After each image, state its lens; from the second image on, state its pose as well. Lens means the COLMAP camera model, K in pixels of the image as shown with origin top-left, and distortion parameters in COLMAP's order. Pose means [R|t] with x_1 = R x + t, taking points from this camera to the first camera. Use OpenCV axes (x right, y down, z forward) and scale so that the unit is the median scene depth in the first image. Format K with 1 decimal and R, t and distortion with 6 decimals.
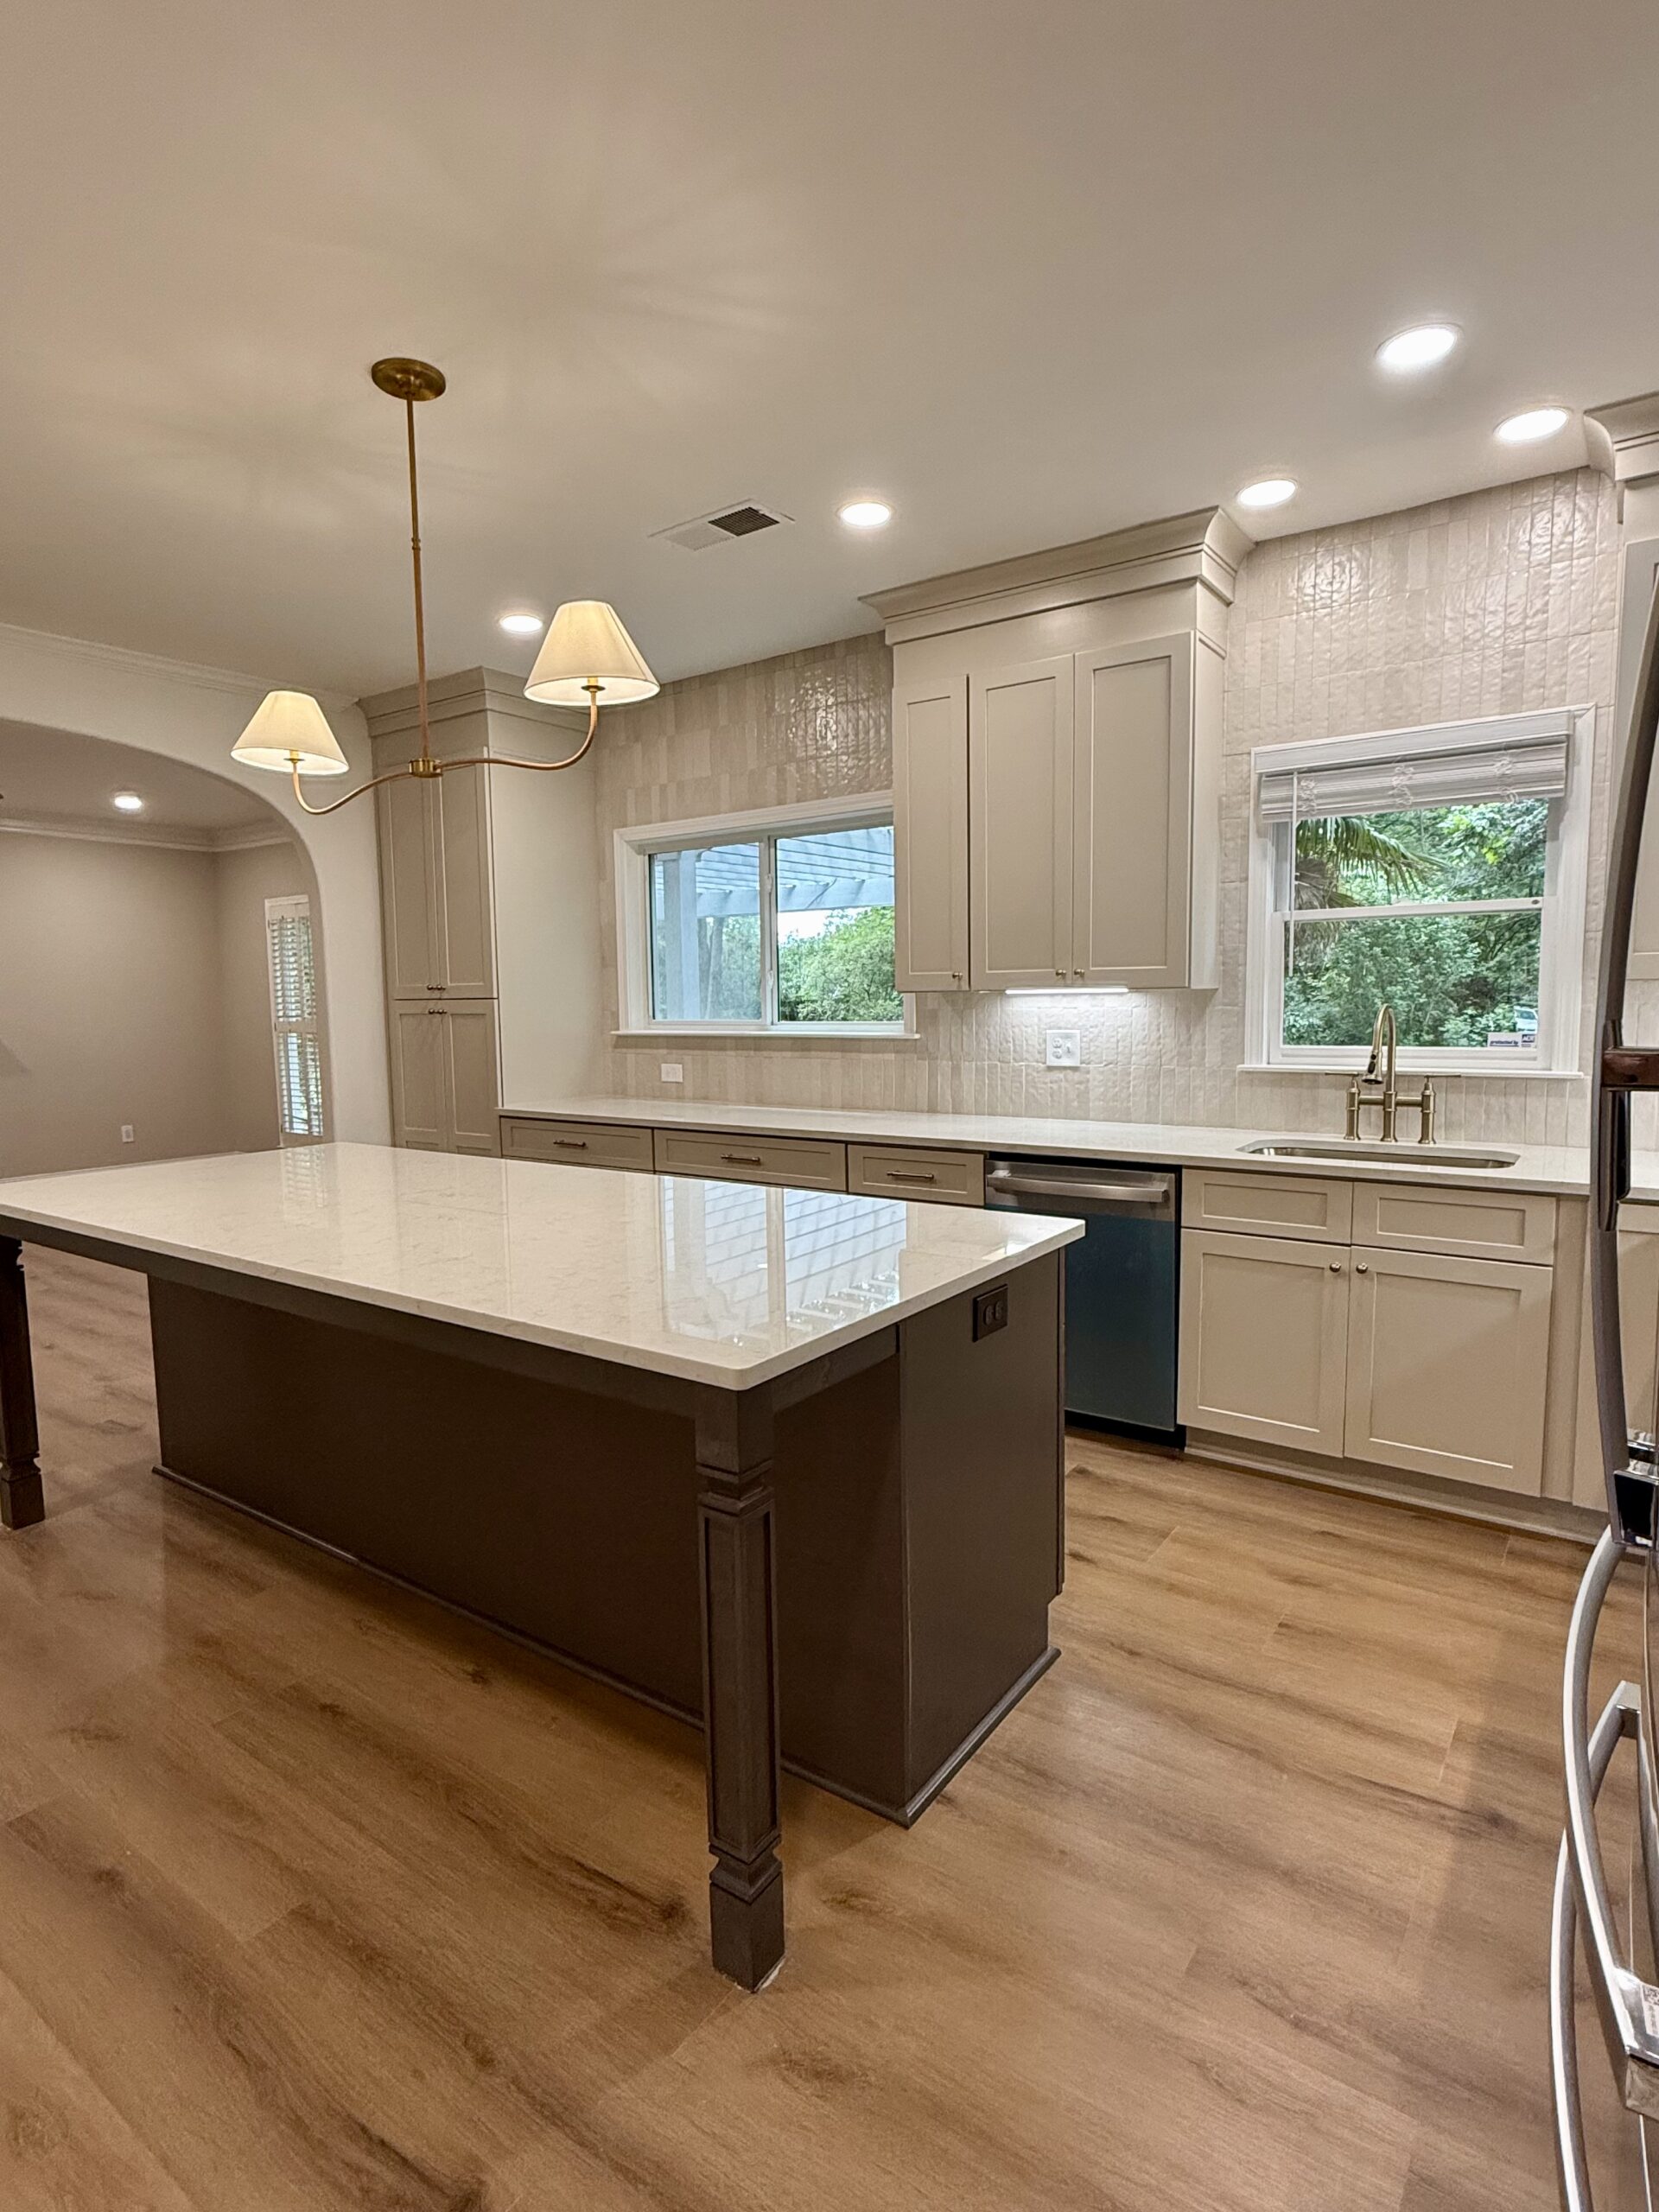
lens RADIAL K [[1161.4, 0, 829.0], [0, 1161.4, 1108.8], [0, 0, 1]] dist [0.003113, 0.000186]
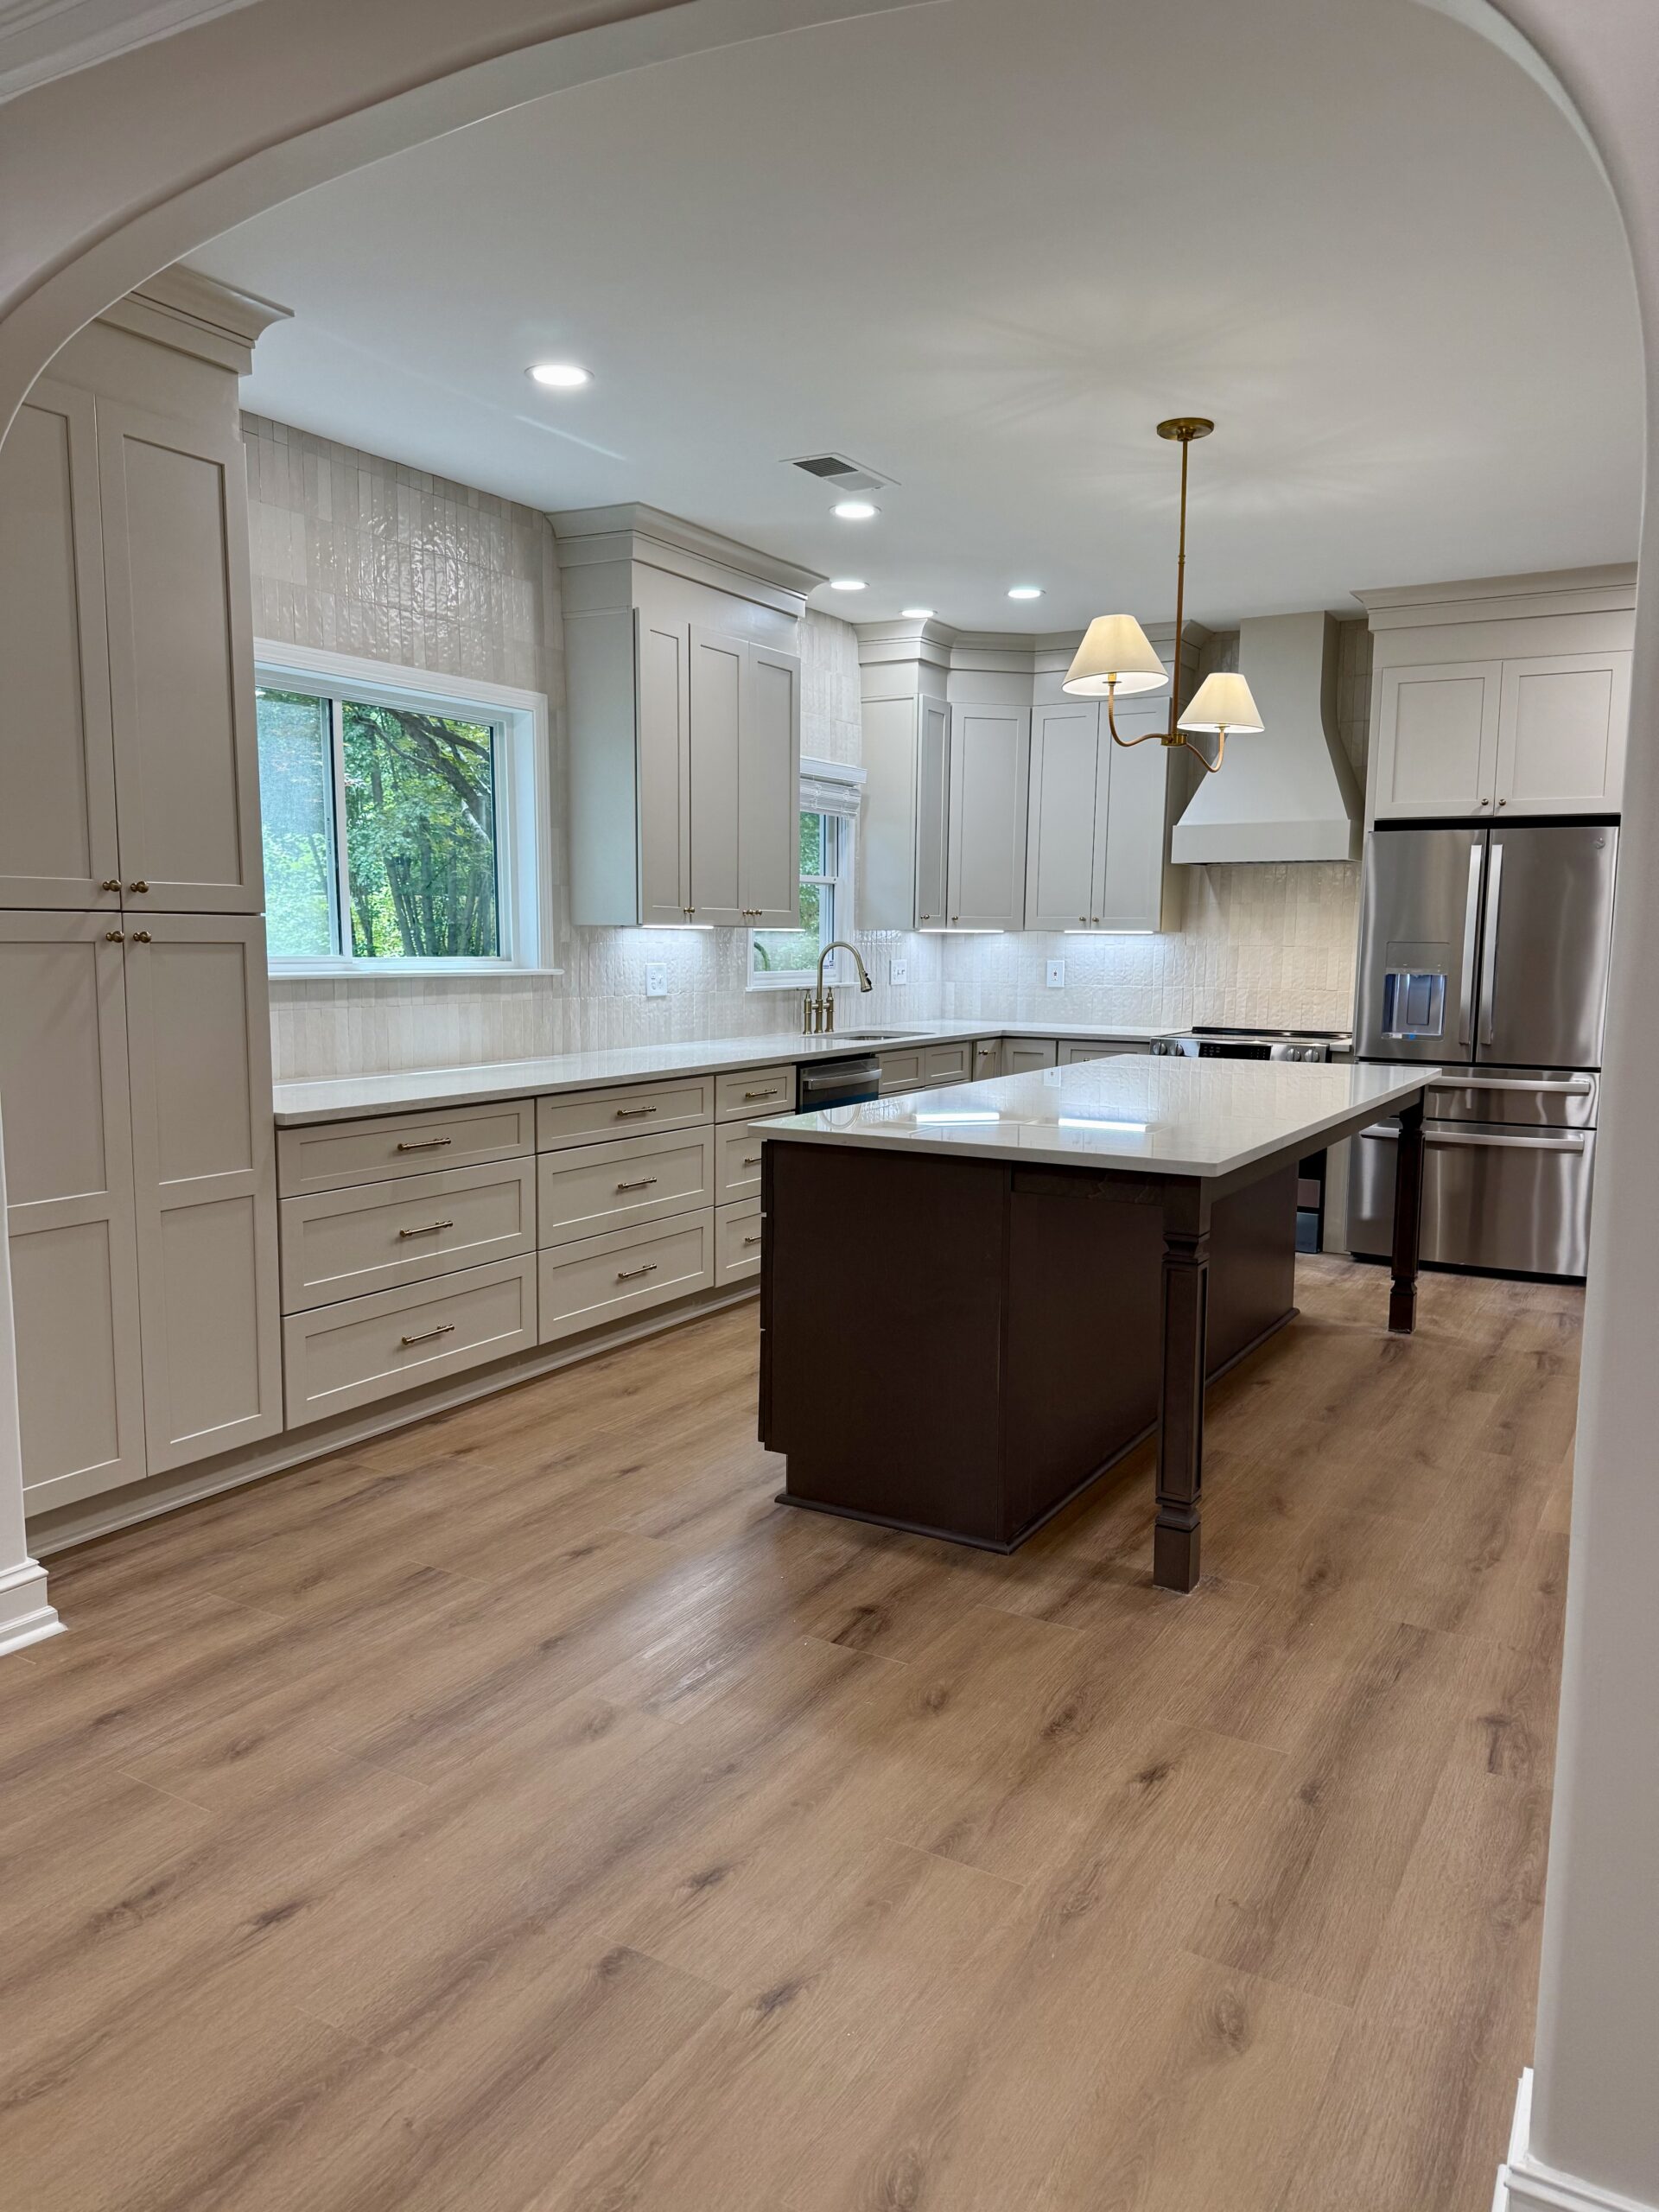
lens RADIAL K [[1552.6, 0, 832.5], [0, 1552.6, 1122.9], [0, 0, 1]] dist [0.076578, -0.100130]
pose [[-0.094075, -0.103152, 0.990207, -1.833512], [0.093430, 0.989313, 0.111936, -0.095969], [-0.991171, 0.103046, -0.083432, 1.403192]]
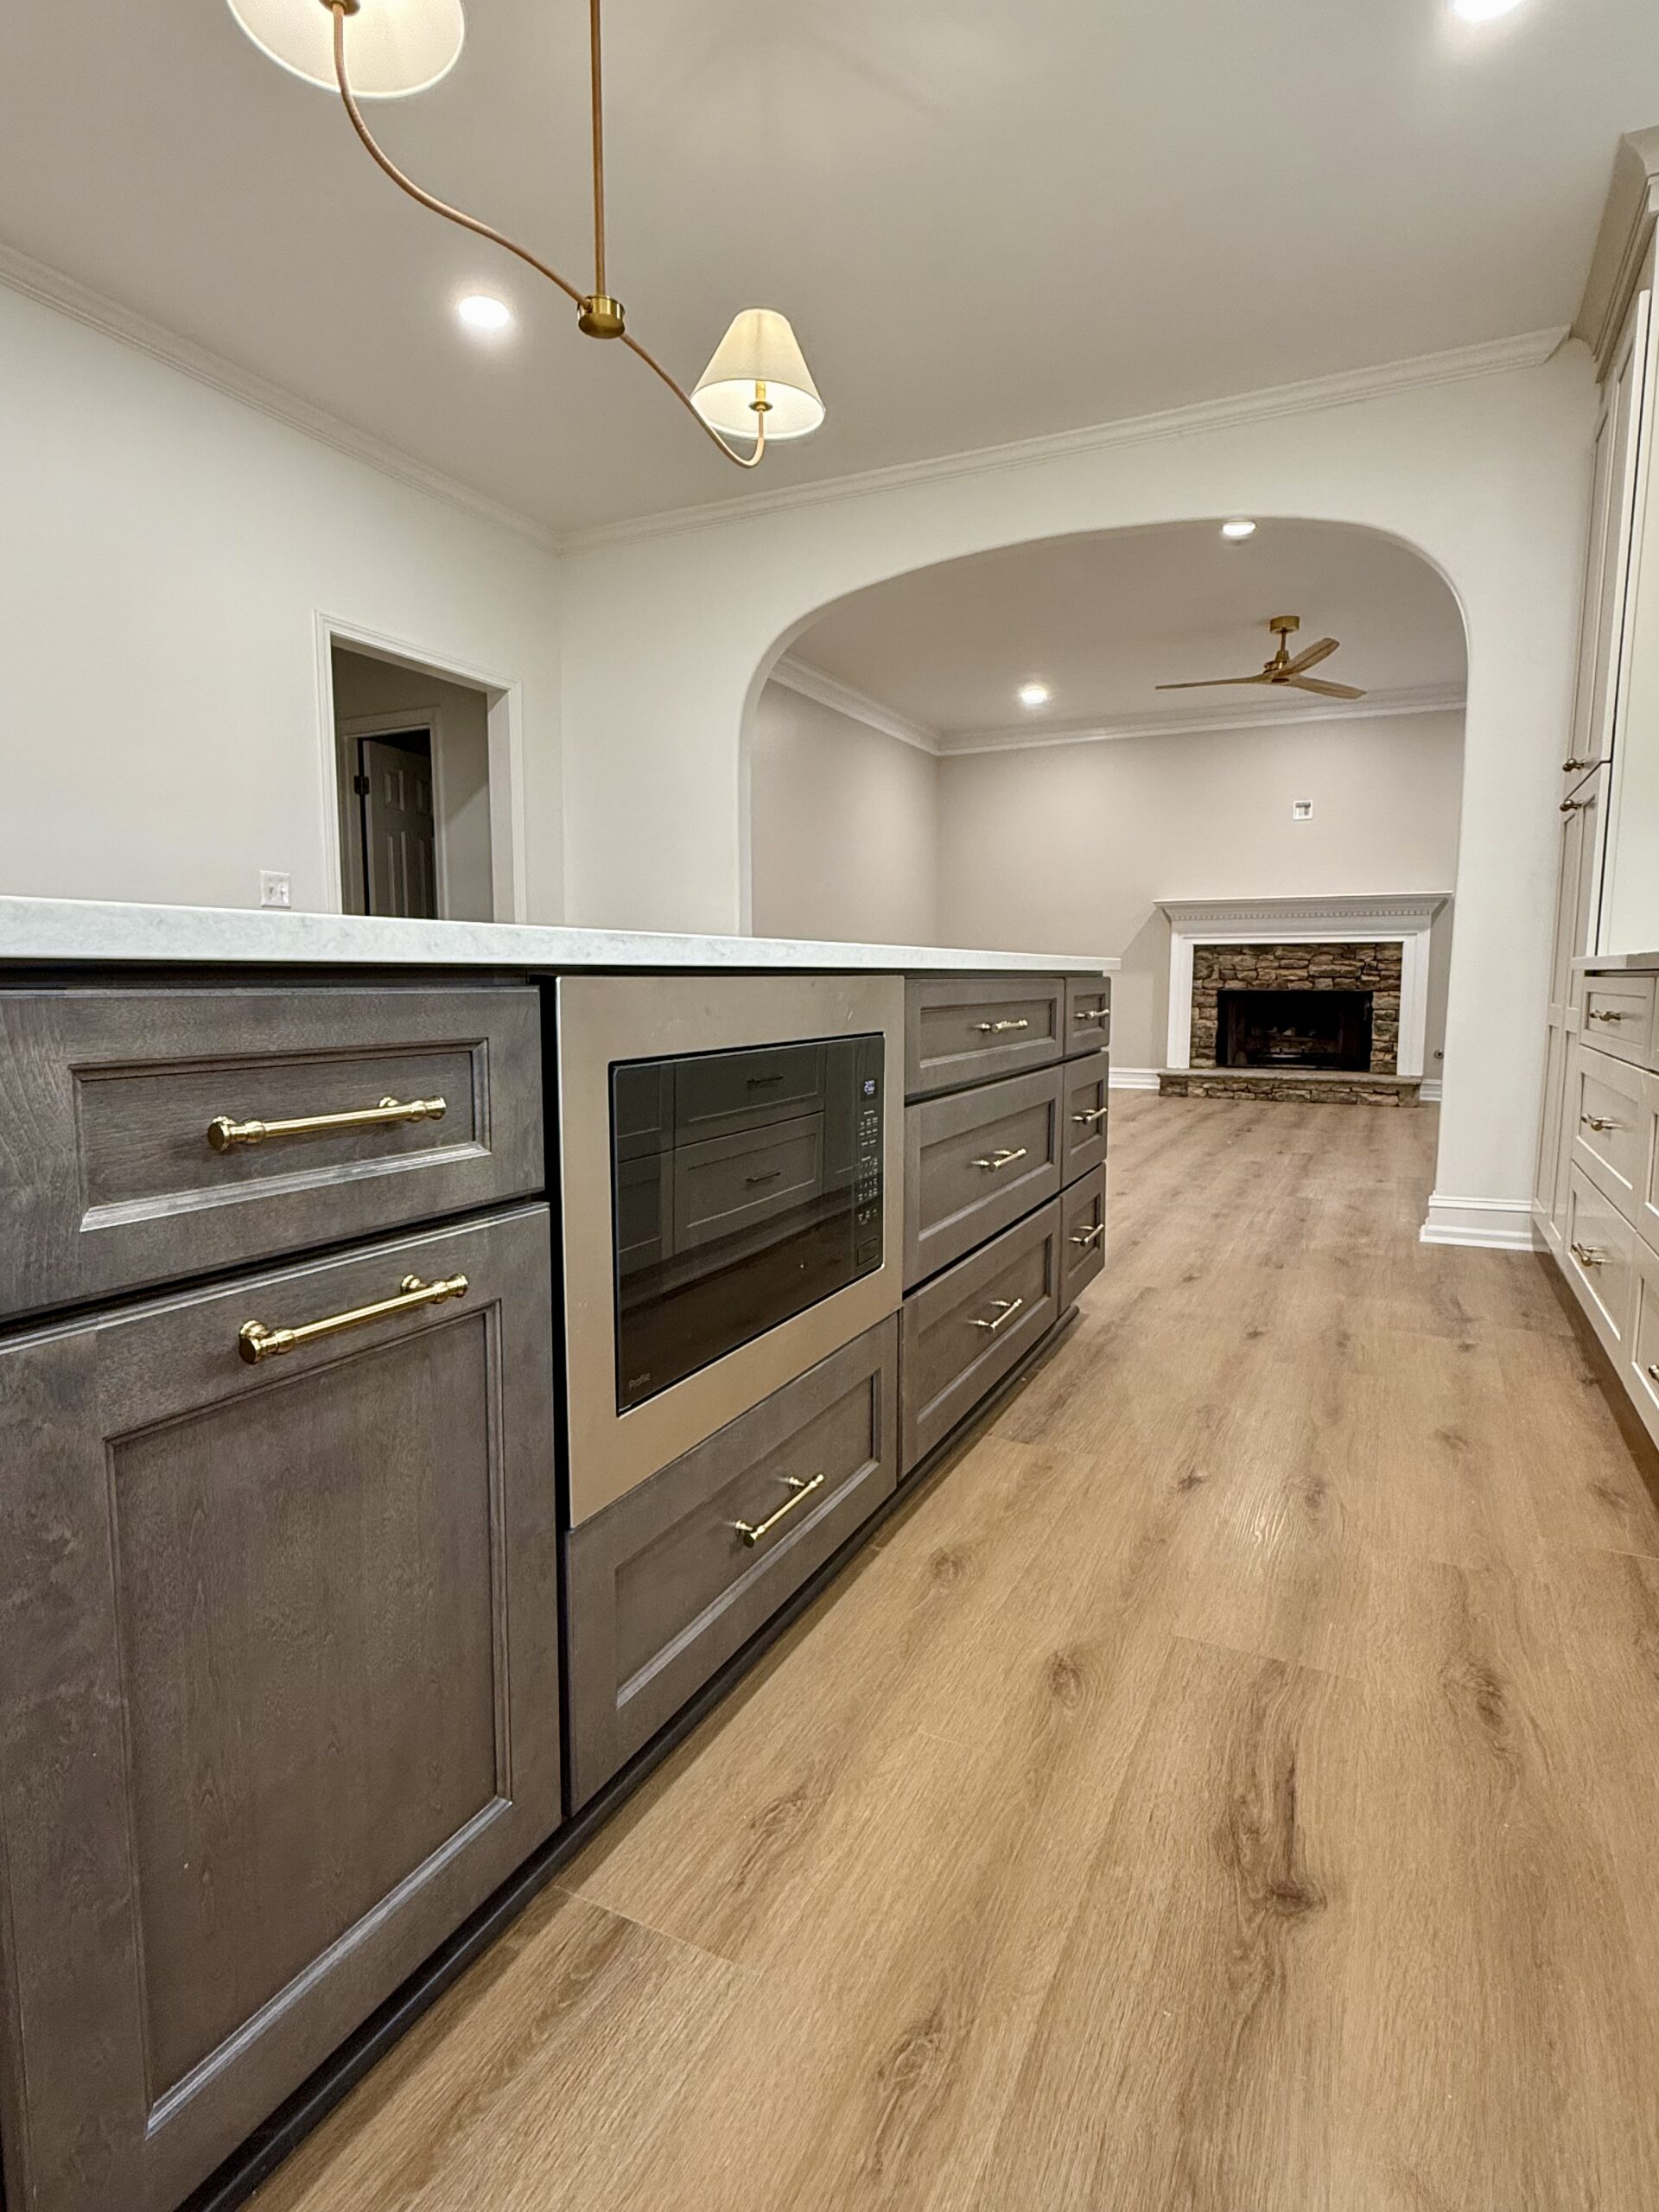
lens RADIAL K [[1161.4, 0, 833.6], [0, 1161.4, 1104.3], [0, 0, 1]] dist [0.003113, 0.000186]
pose [[0.169036, 0.127659, -0.977308, 0.379623], [-0.104464, 0.988312, 0.111028, 0.078596], [0.980058, 0.083326, 0.180396, 0.955087]]
